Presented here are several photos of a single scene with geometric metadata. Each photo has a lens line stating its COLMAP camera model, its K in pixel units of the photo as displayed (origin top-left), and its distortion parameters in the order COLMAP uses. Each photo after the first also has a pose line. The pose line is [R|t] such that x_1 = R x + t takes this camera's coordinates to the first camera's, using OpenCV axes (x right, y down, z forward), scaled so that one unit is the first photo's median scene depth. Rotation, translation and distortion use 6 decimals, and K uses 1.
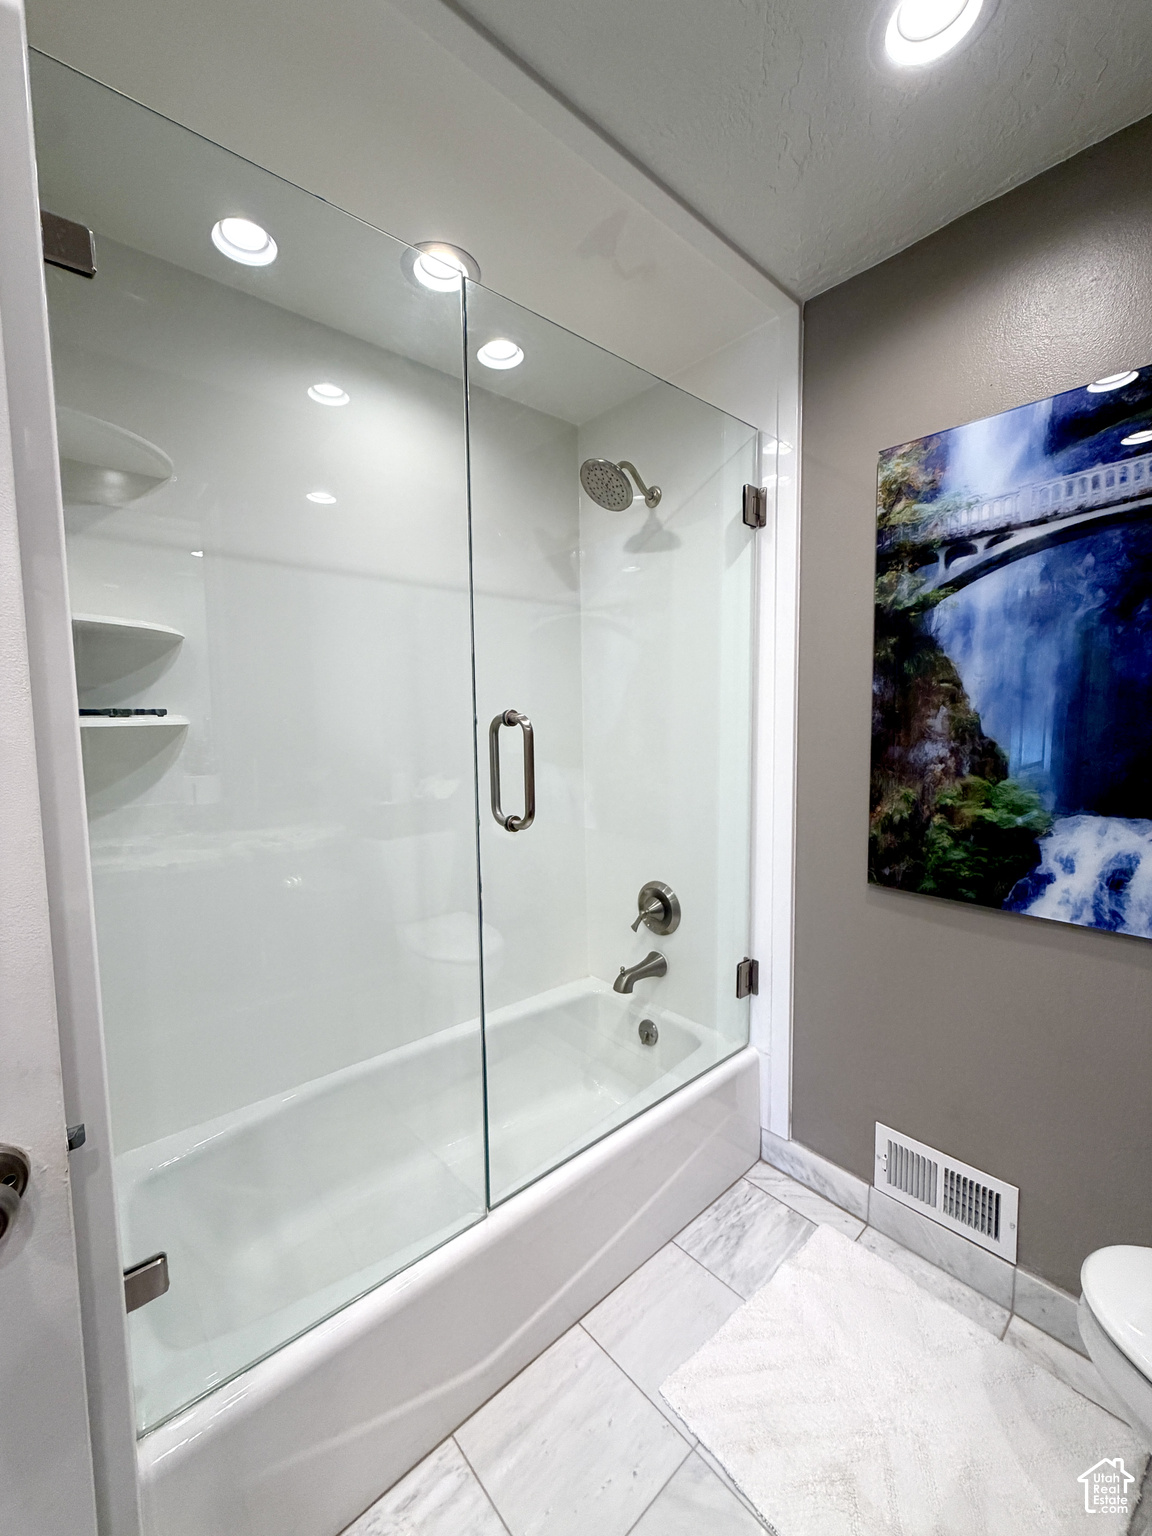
lens RADIAL K [[613.7, 0, 575.2], [0, 613.7, 765.6], [0, 0, 1]] dist [0.001380, 0.000257]
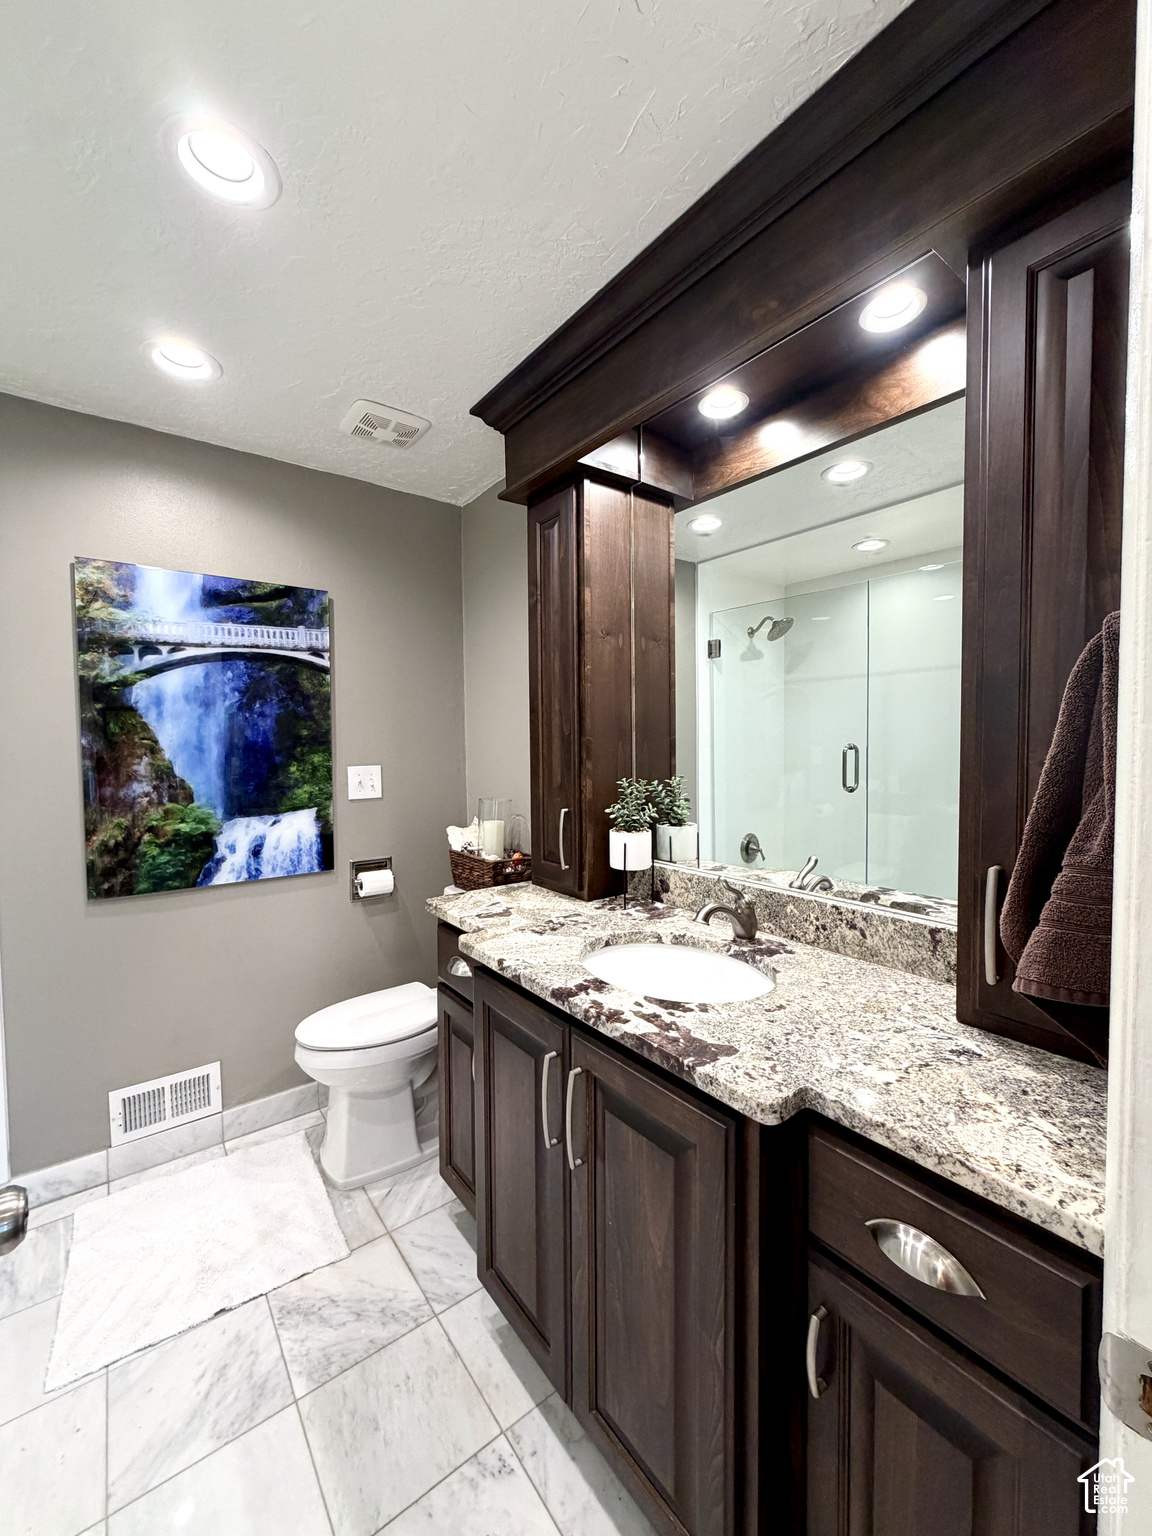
lens RADIAL K [[613.7, 0, 575.2], [0, 613.7, 765.6], [0, 0, 1]] dist [0.001380, 0.000257]
pose [[0.075292, -0.027116, 0.996793, -0.739774], [0.088182, 0.995895, 0.020430, -0.017465], [-0.993255, 0.086361, 0.077374, -0.090955]]
